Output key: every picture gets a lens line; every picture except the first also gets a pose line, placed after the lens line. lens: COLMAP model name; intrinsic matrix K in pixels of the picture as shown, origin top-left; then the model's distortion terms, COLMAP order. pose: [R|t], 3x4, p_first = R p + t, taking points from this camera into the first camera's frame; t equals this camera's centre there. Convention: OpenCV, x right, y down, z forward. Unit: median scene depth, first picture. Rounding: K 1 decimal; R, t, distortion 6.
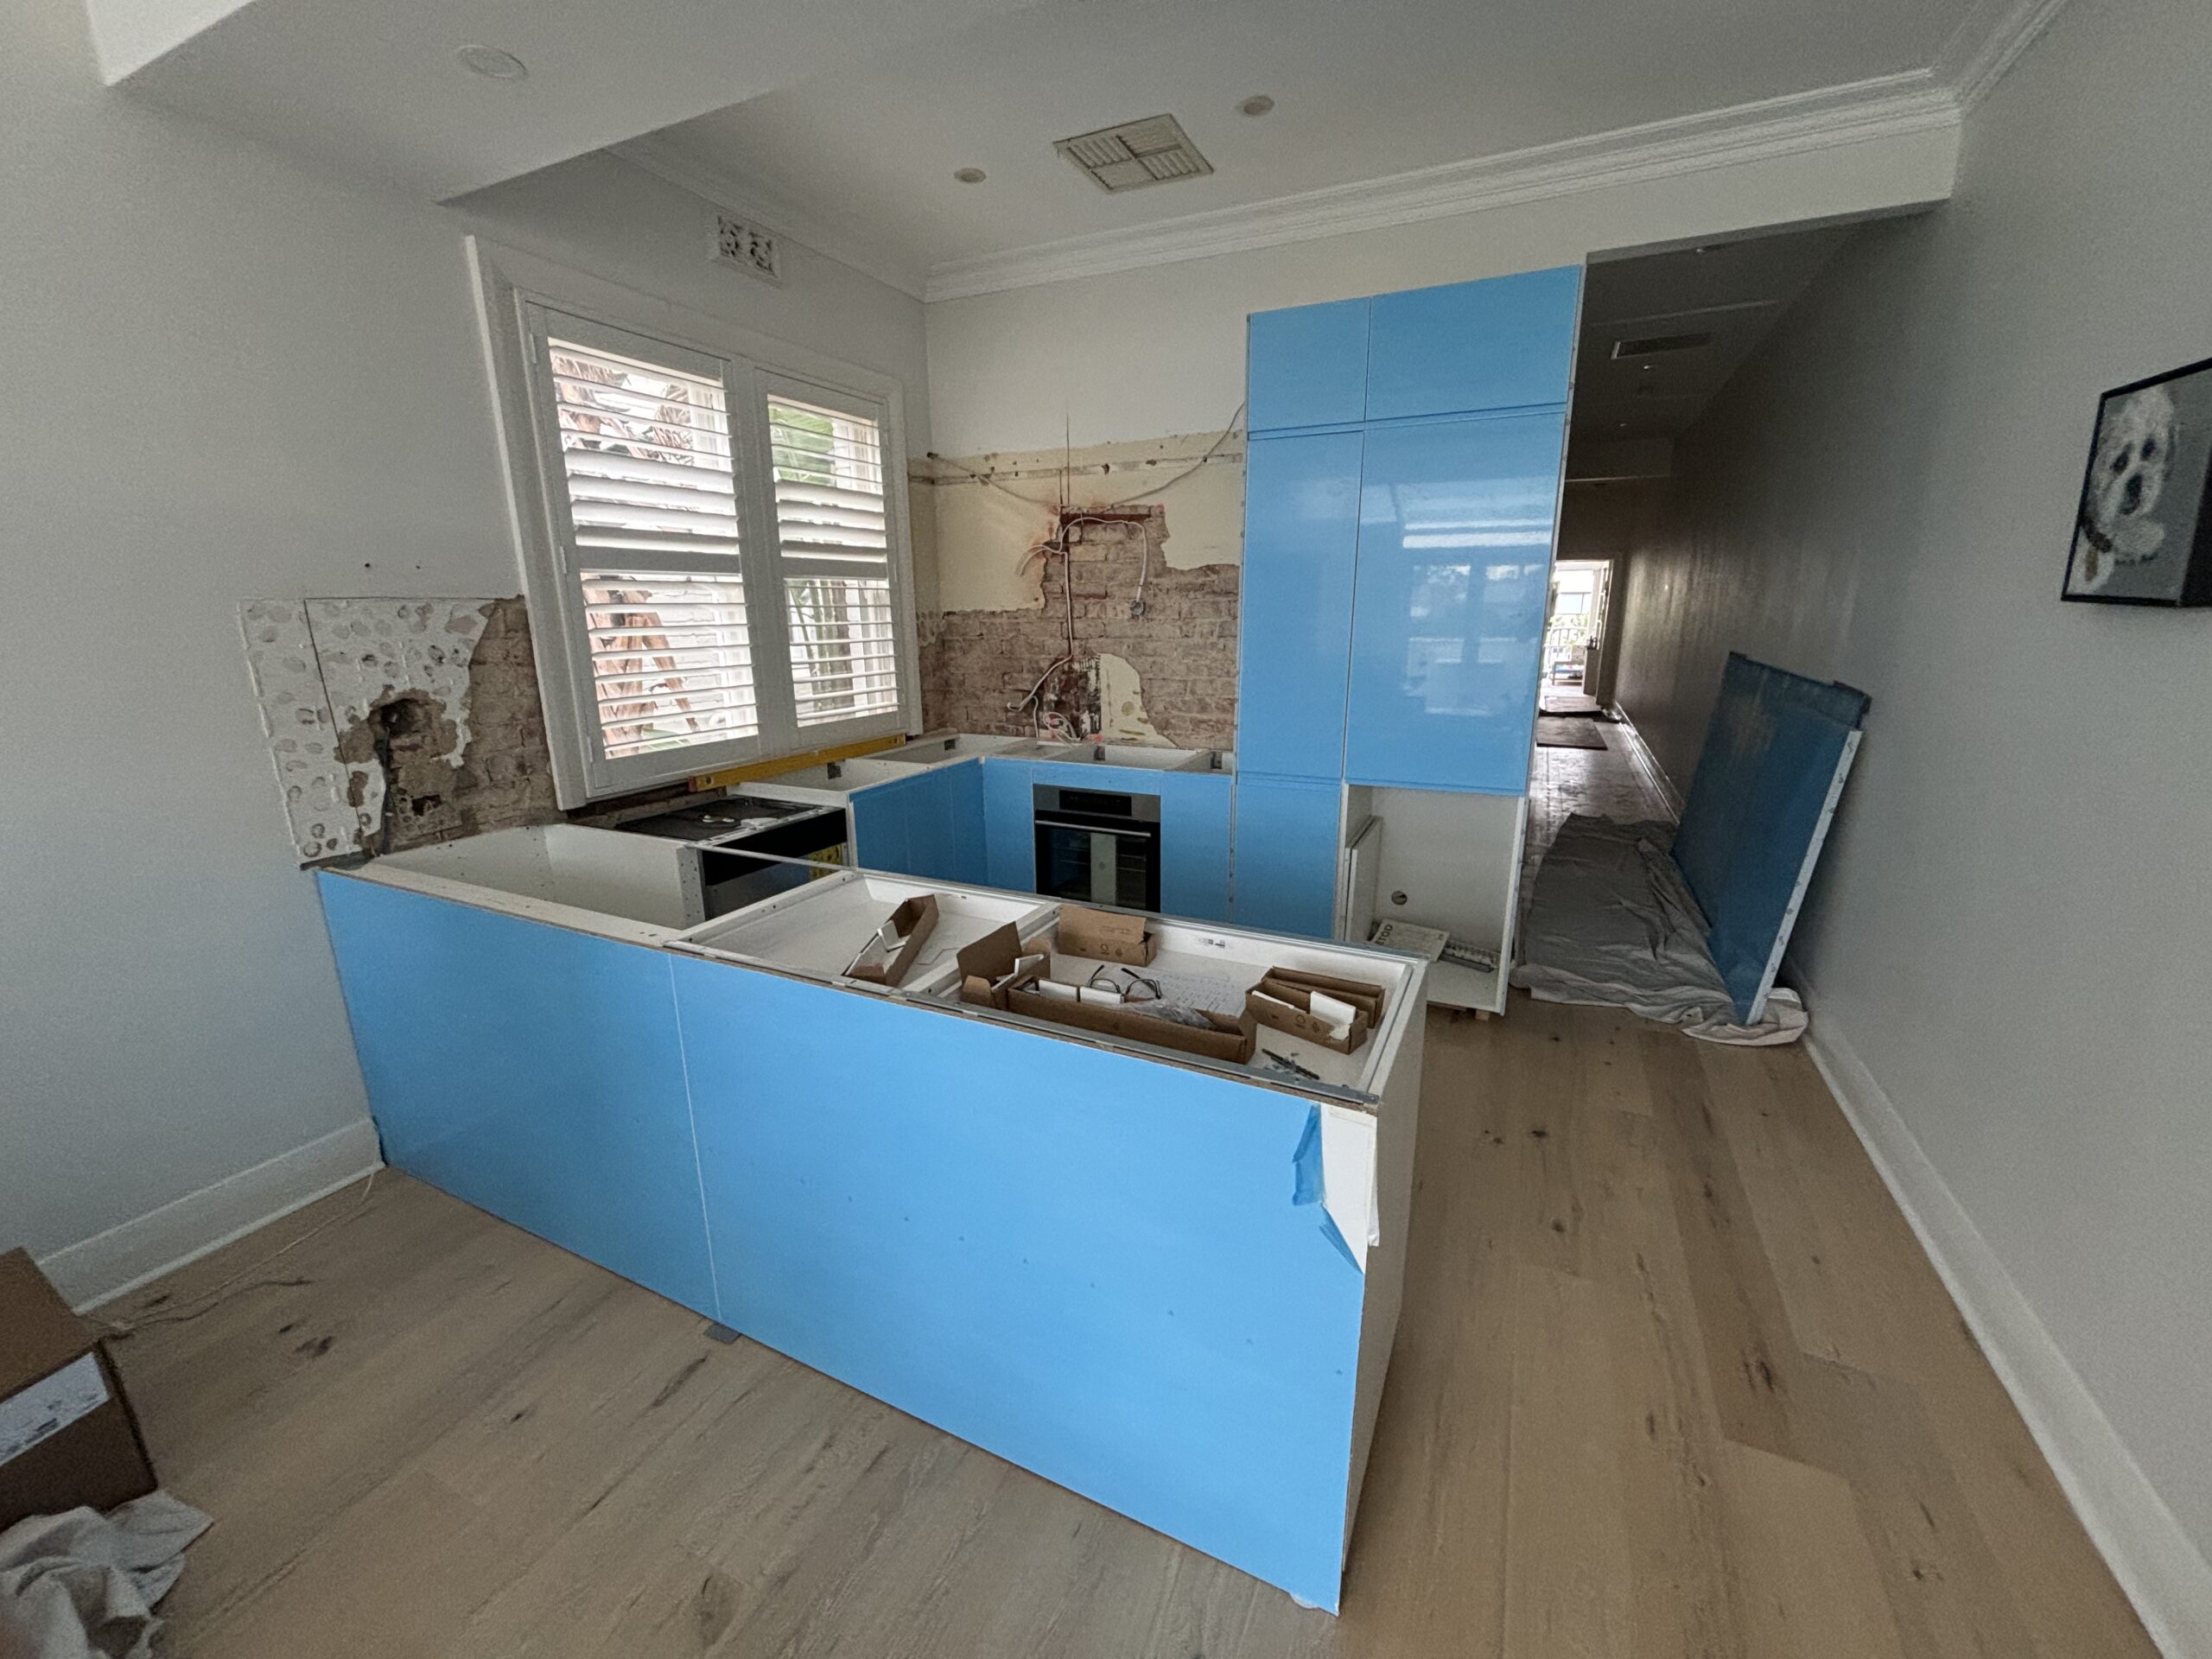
lens RADIAL K [[888.6, 0, 1103.9], [0, 888.6, 835.0], [0, 0, 1]] dist [-0.000609, 0.000622]
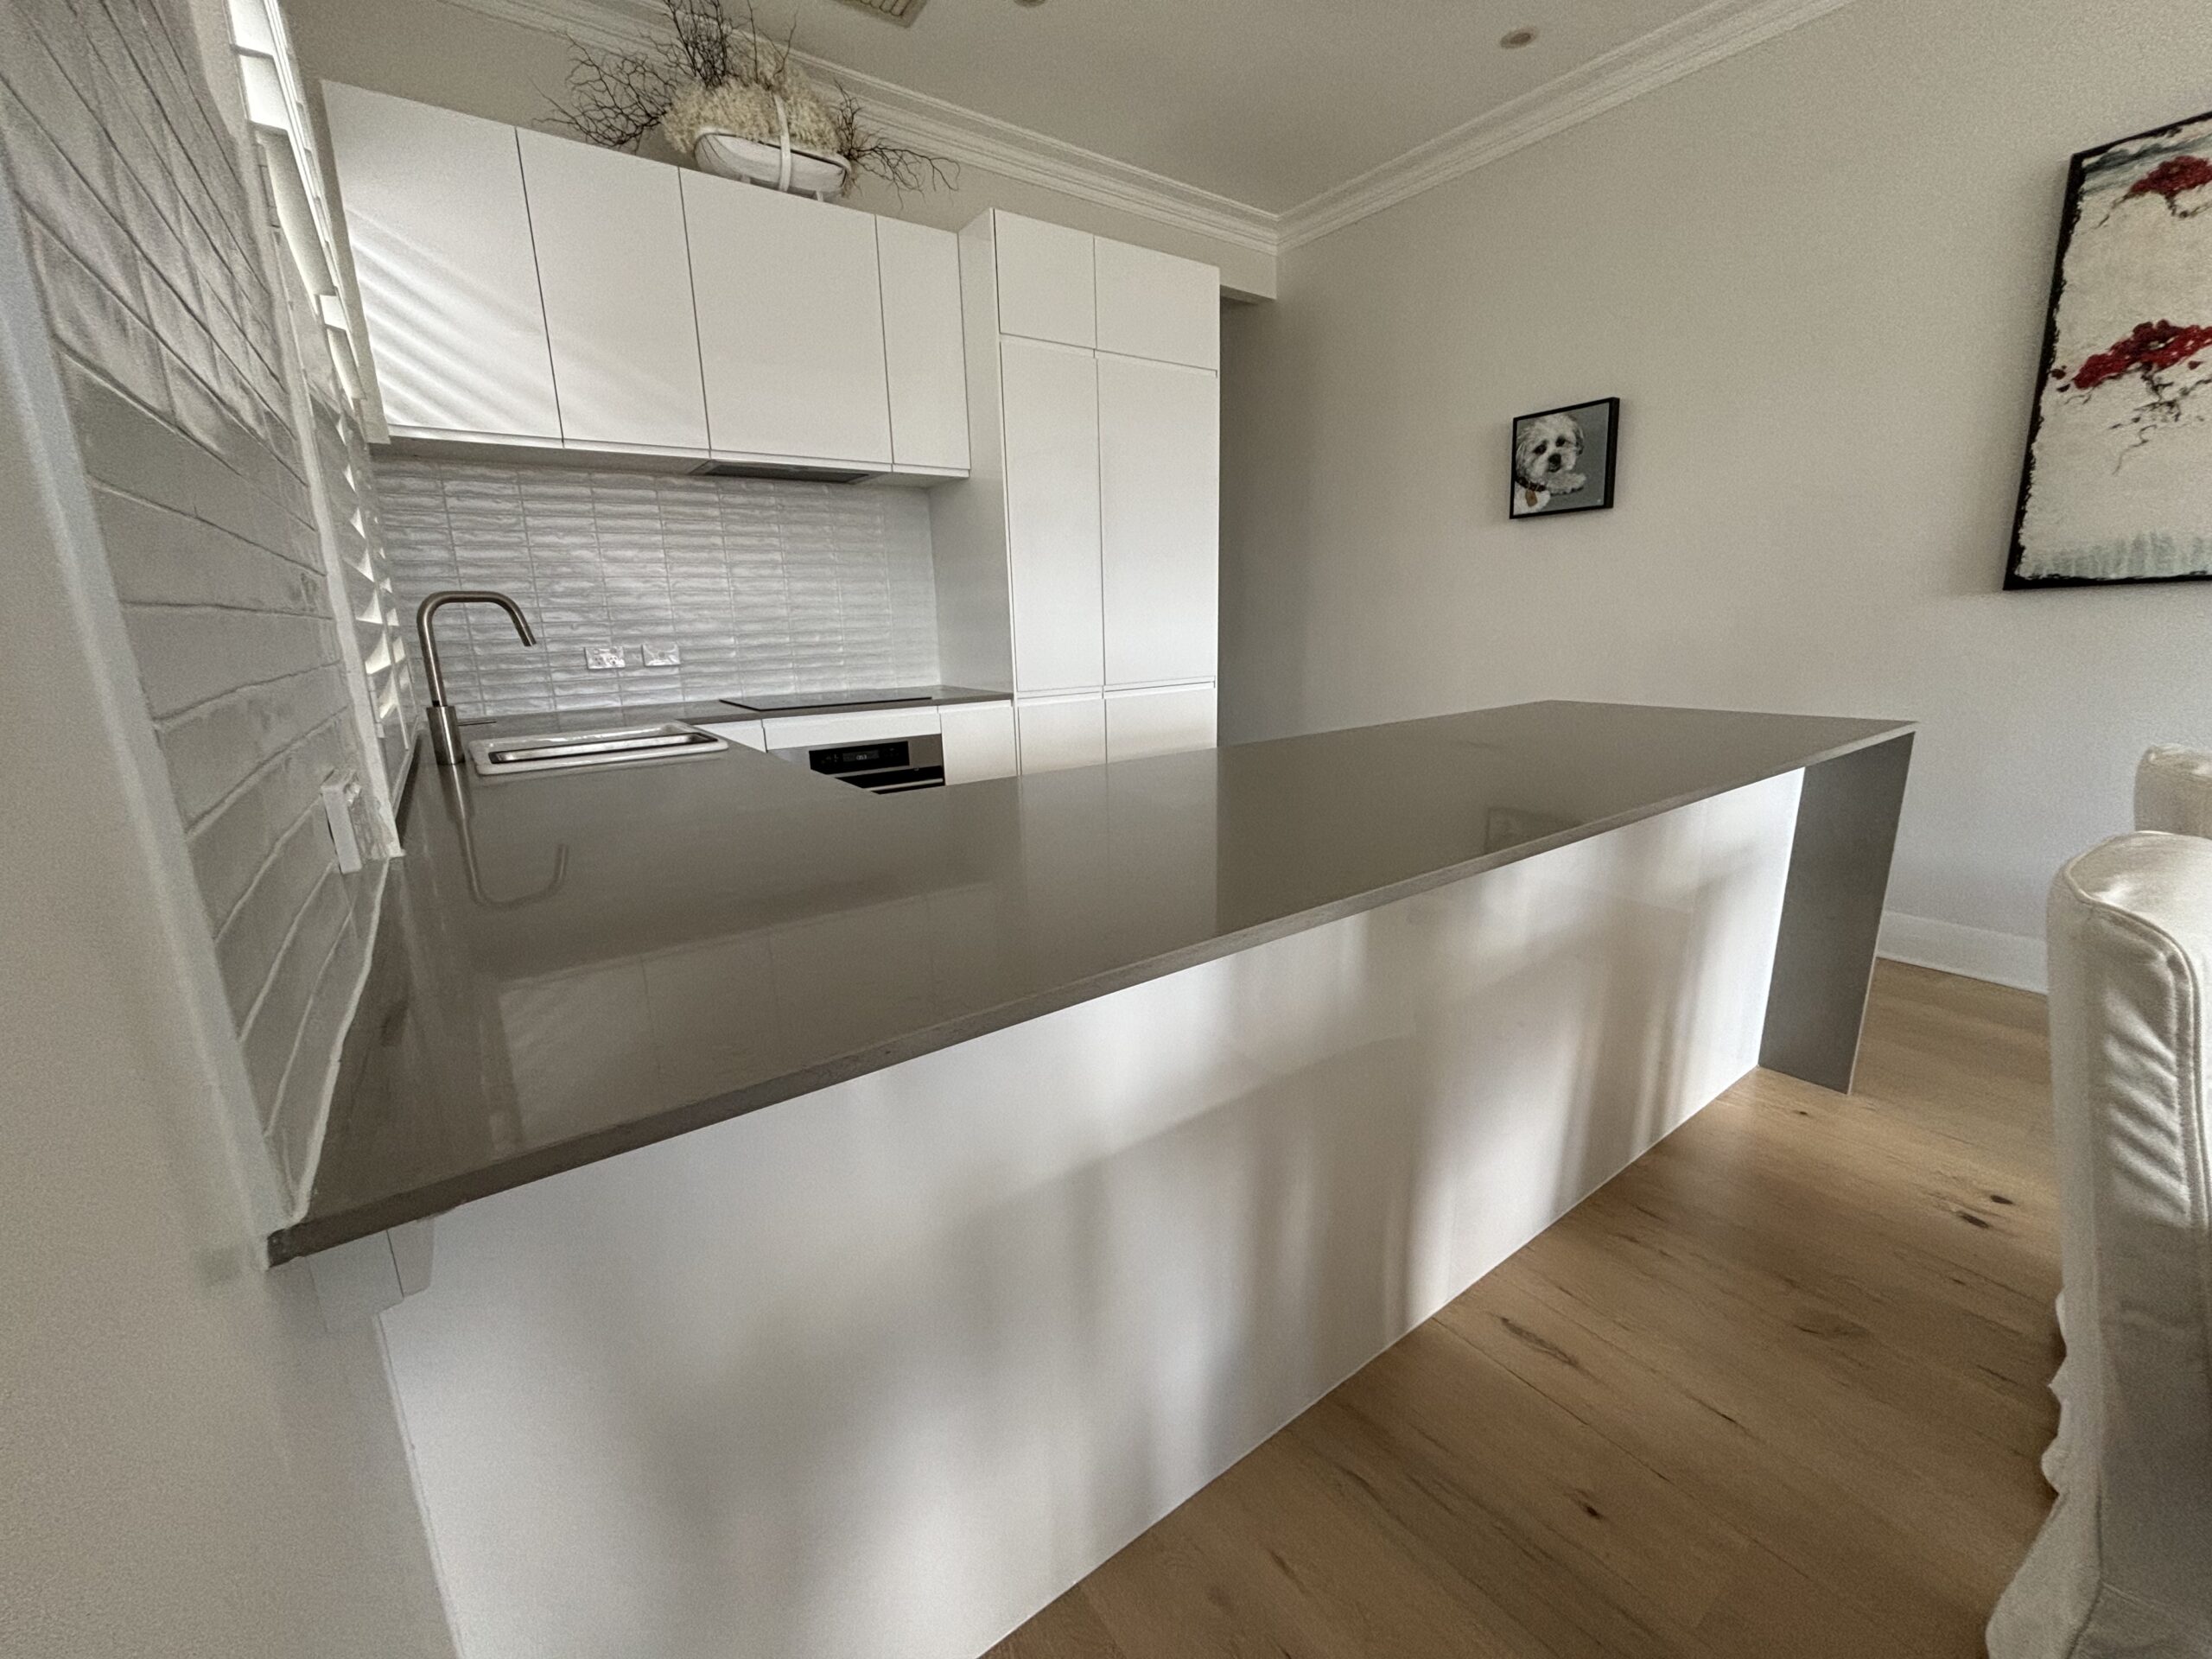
lens RADIAL K [[888.6, 0, 1109.3], [0, 888.6, 830.8], [0, 0, 1]] dist [-0.000609, 0.000622]
pose [[0.478194, -0.211838, 0.852323, -0.740652], [0.239194, 0.965202, 0.105694, -0.004166], [-0.845054, 0.153328, 0.512224, 0.500246]]
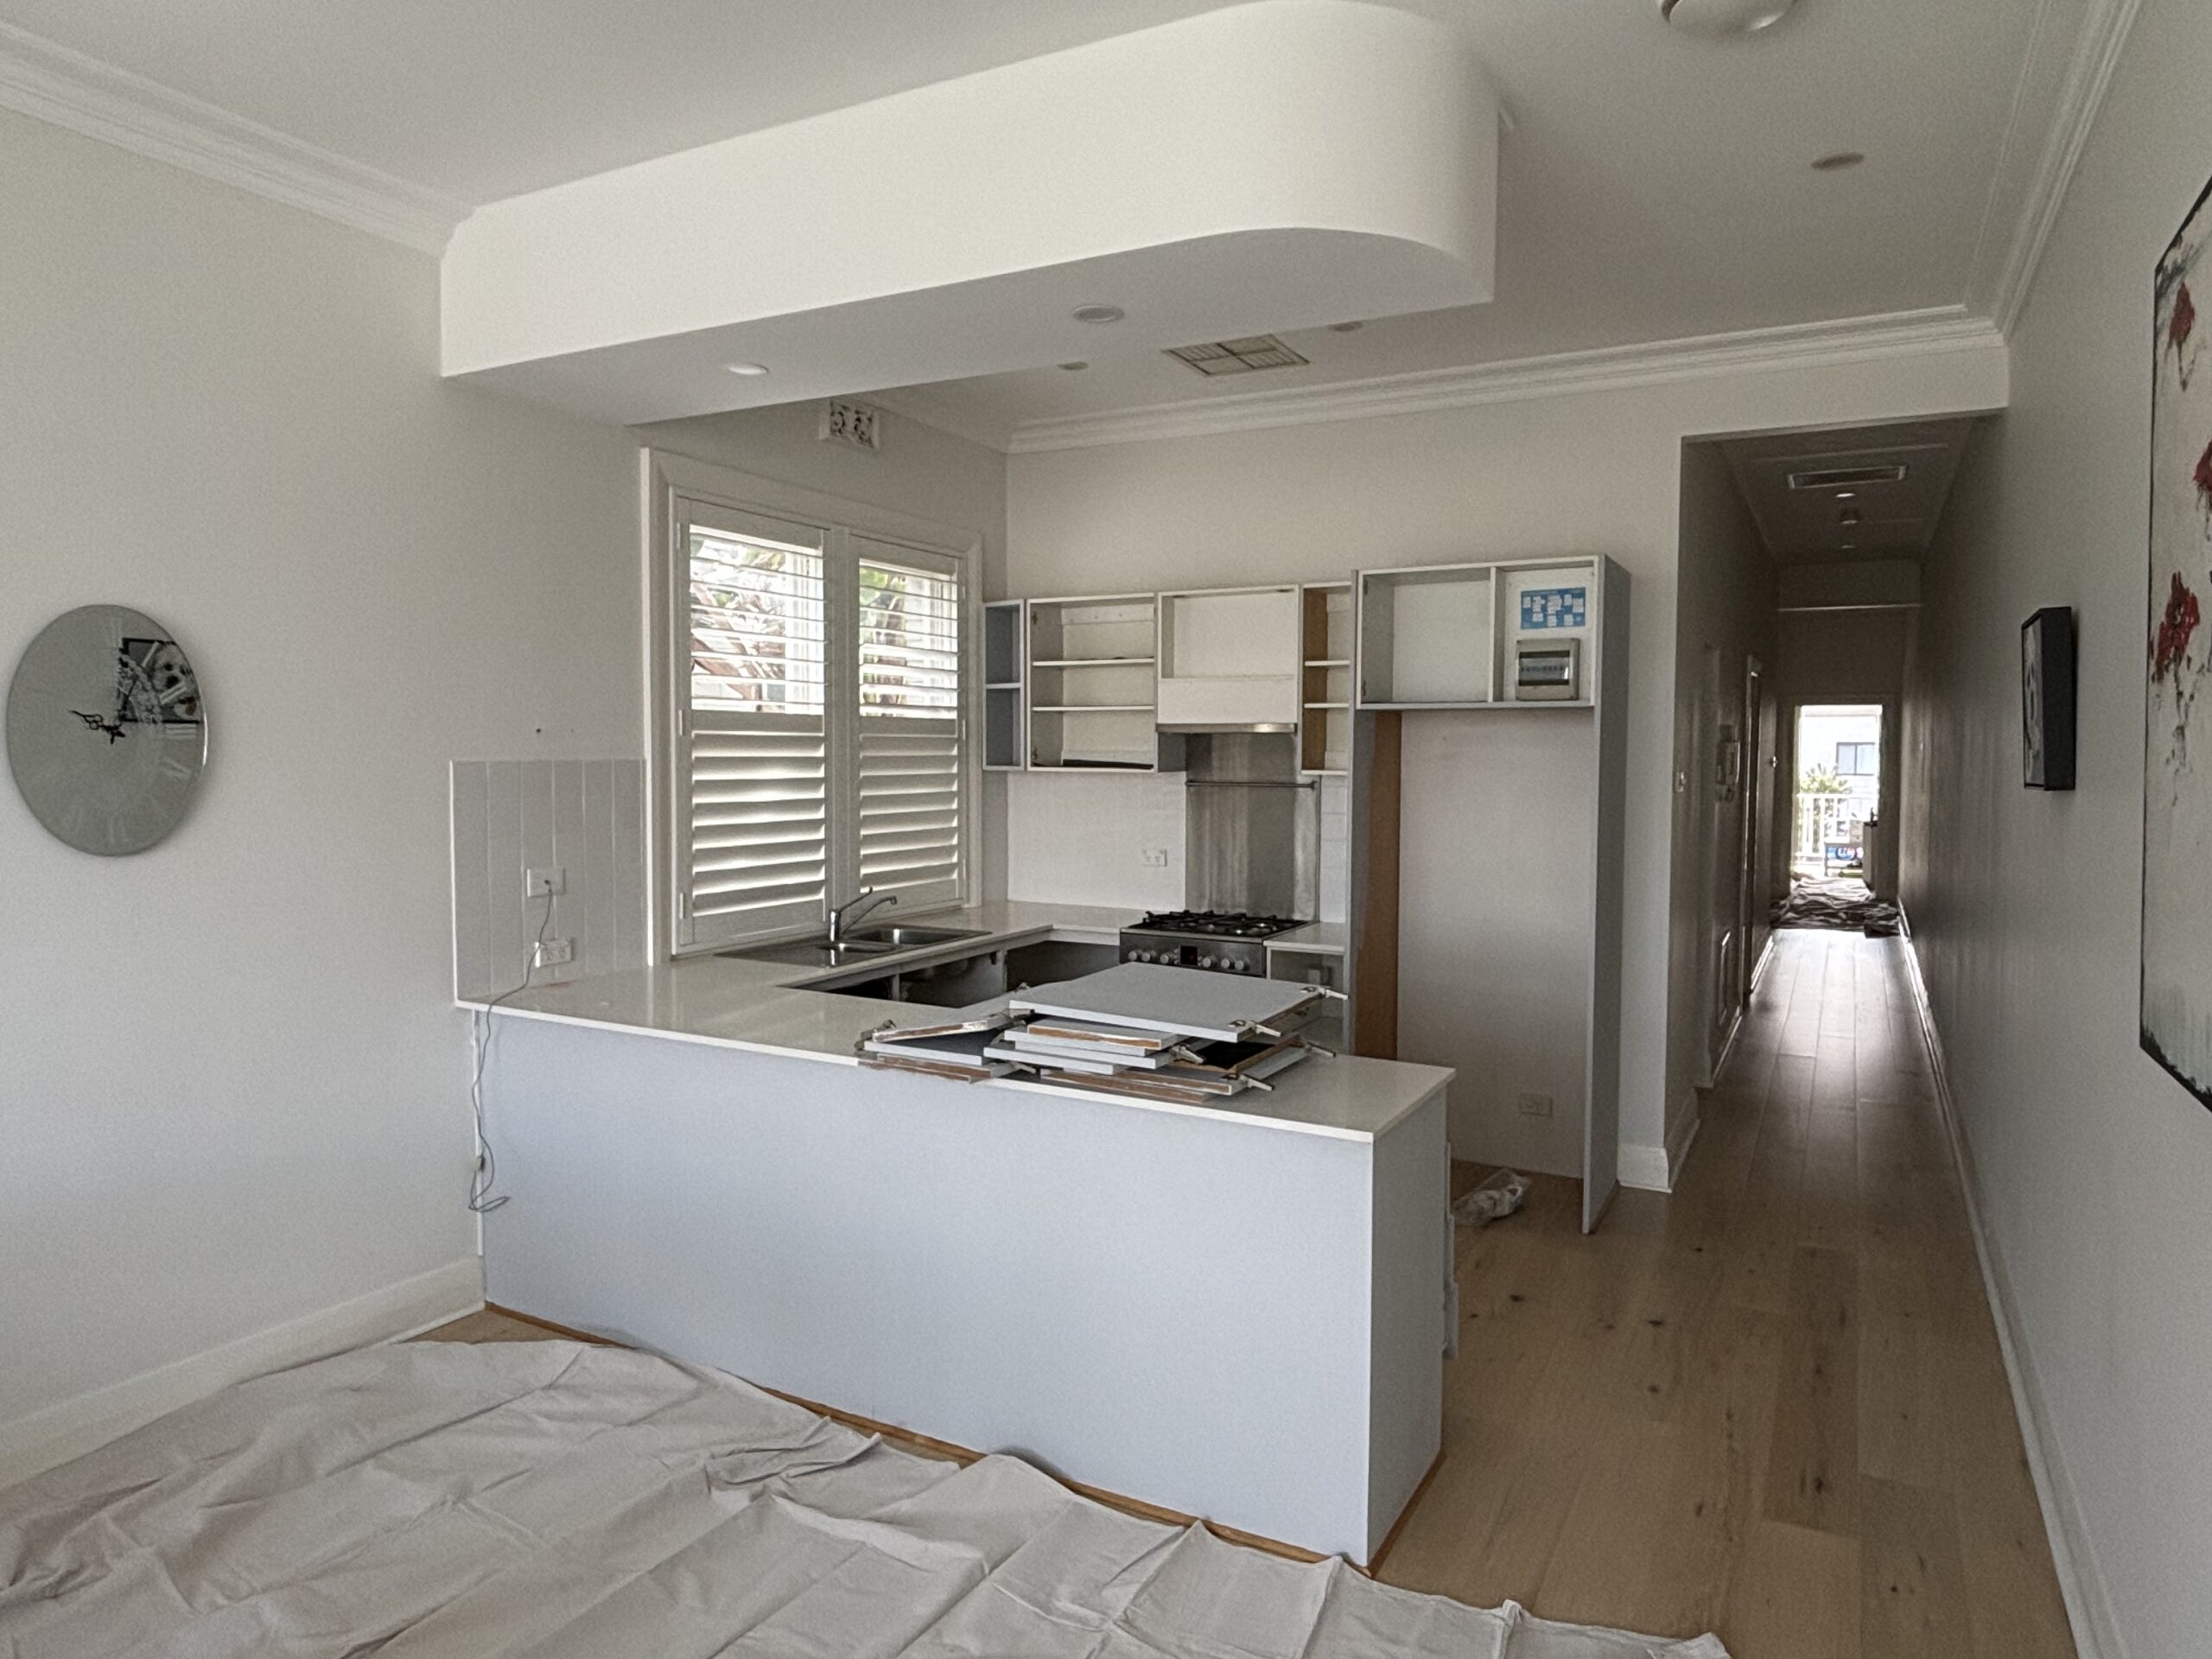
lens RADIAL K [[1370.5, 0, 1098.0], [0, 1370.5, 833.2], [0, 0, 1]] dist [0.007005, -0.008666]
pose [[0.998482, 0.016044, -0.052698, -0.029335], [-0.025860, 0.981200, -0.191251, 0.102361], [0.048639, 0.192324, 0.980125, -0.480096]]
